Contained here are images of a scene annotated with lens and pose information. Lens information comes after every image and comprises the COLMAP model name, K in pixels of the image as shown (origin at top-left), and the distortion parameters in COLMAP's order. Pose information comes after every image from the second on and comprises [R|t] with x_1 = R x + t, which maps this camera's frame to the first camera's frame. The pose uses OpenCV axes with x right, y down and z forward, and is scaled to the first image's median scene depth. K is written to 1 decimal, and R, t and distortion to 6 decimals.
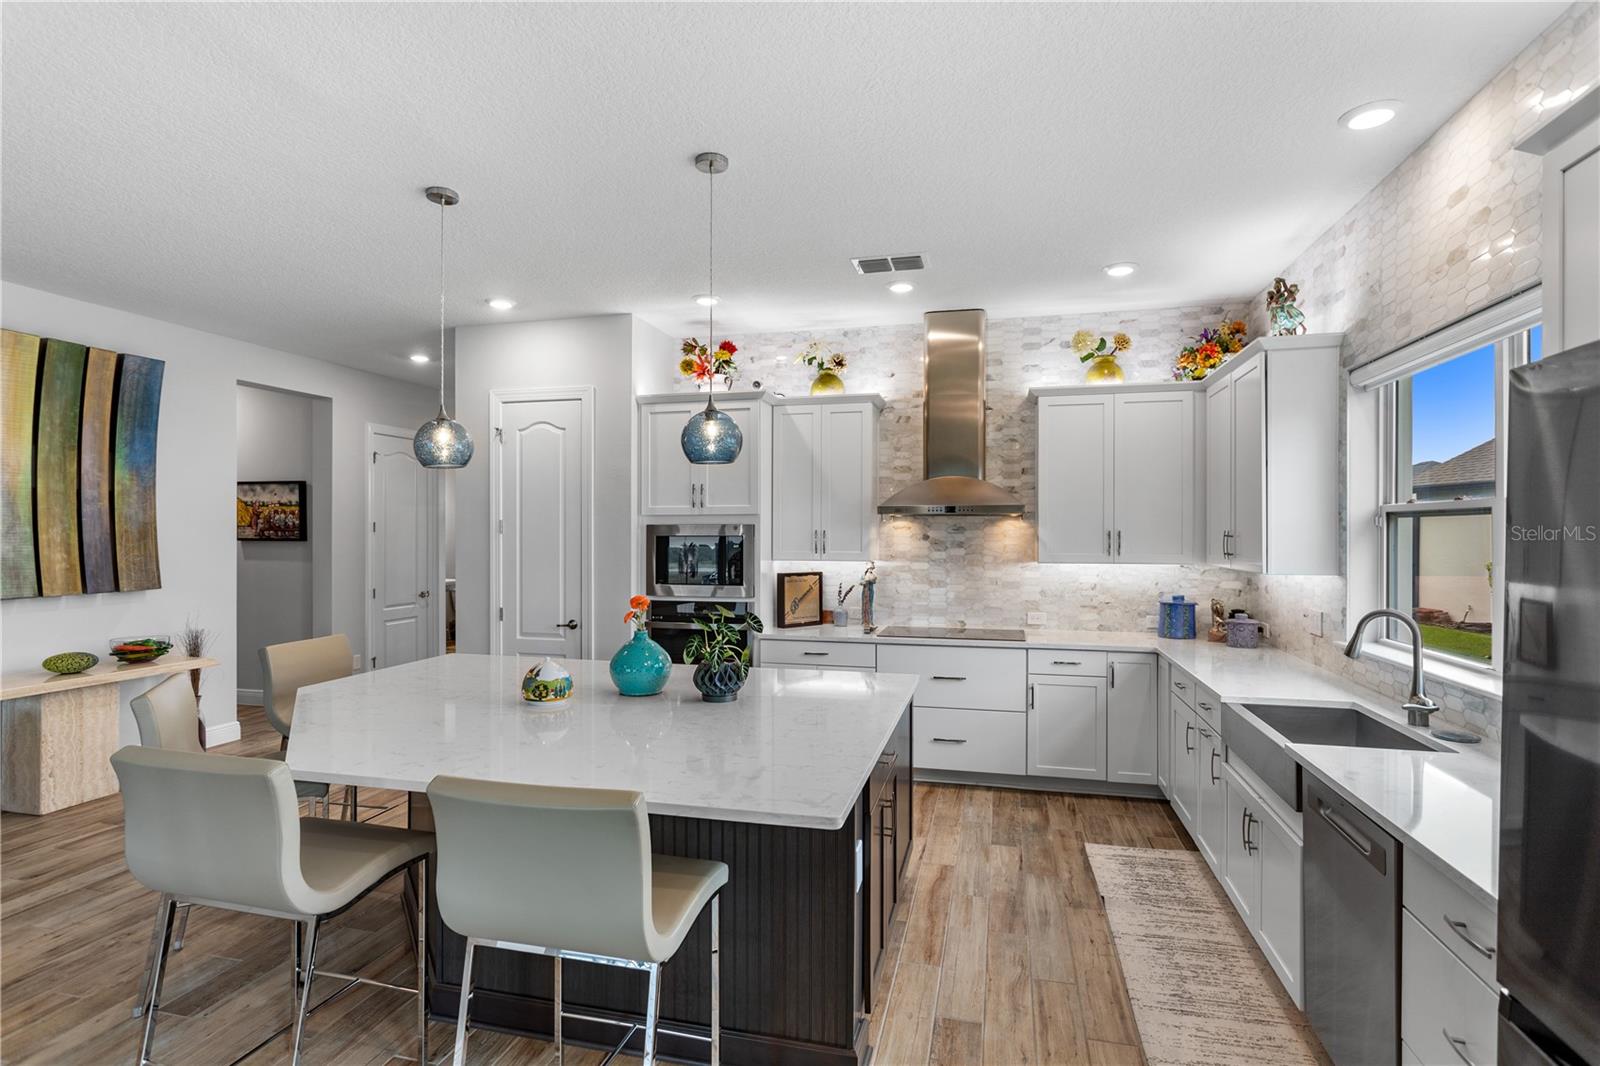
lens RADIAL K [[807.7, 0, 799.2], [0, 807.7, 531.7], [0, 0, 1]] dist [-0.009135, 0.007102]
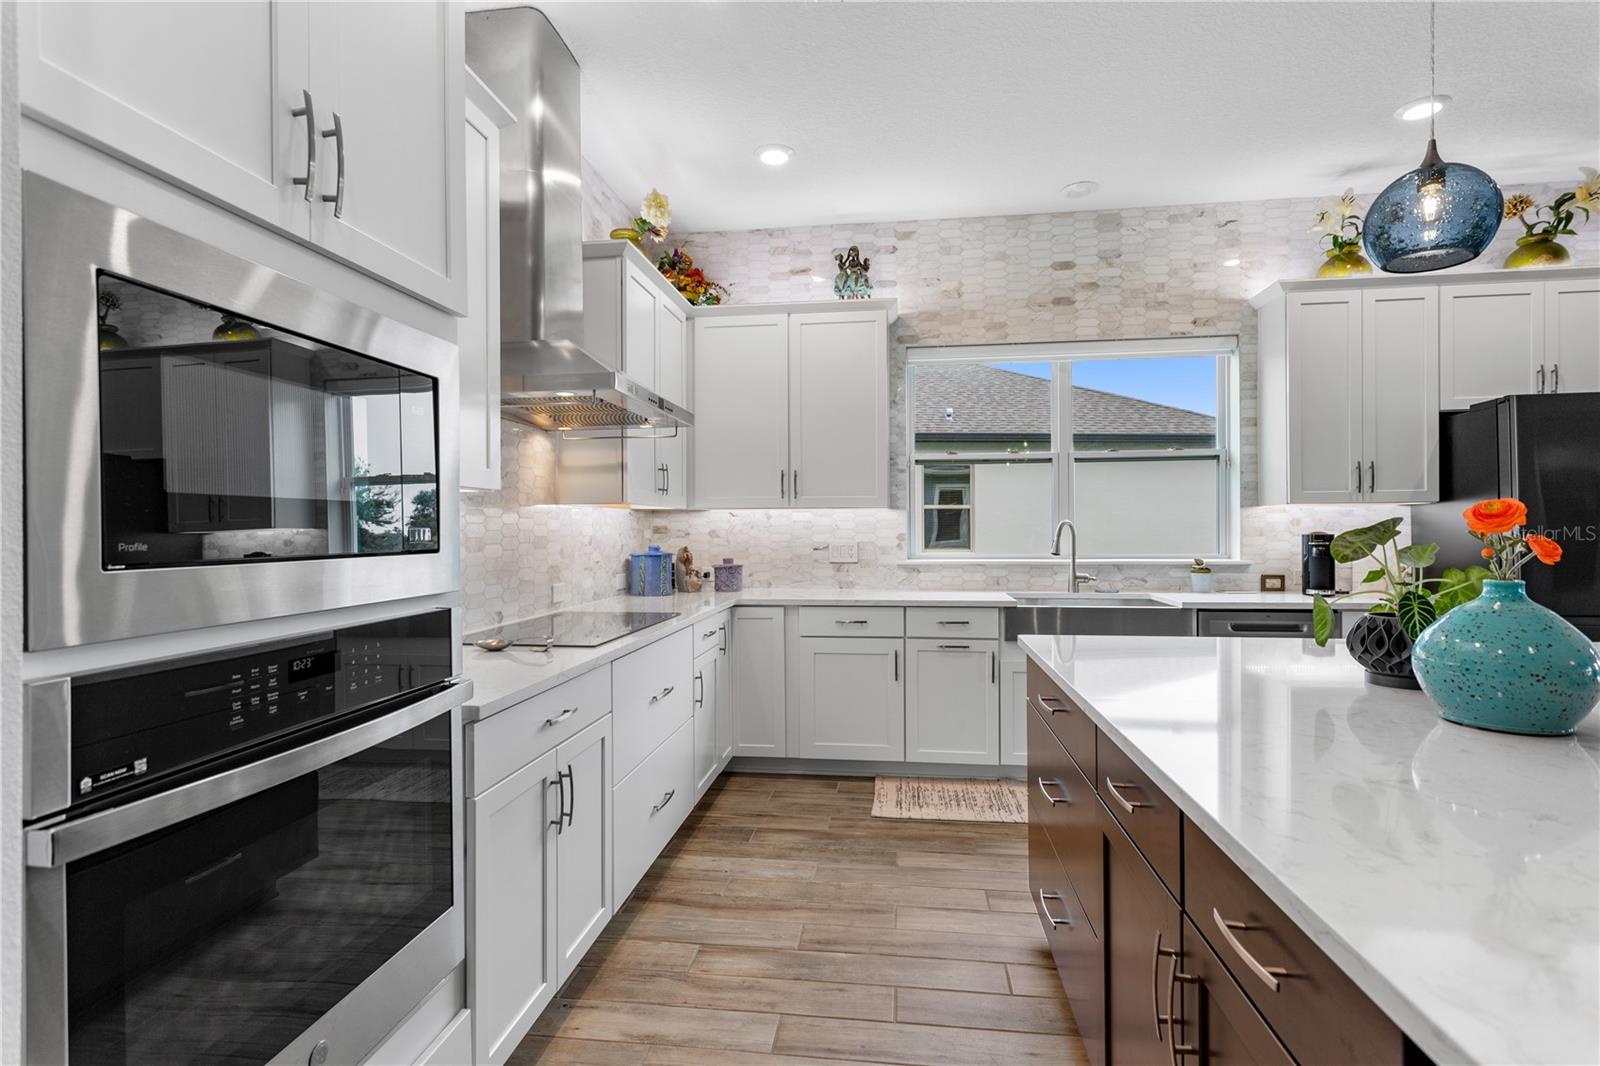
lens RADIAL K [[780.5, 0, 798.6], [0, 780.5, 530.6], [0, 0, 1]] dist [0.004089, 0.000292]
pose [[-0.121370, -0.000709, 0.992607, -0.388530], [0.007944, 0.999967, 0.001686, 0.064693], [-0.992576, 0.008090, -0.121360, 0.983348]]
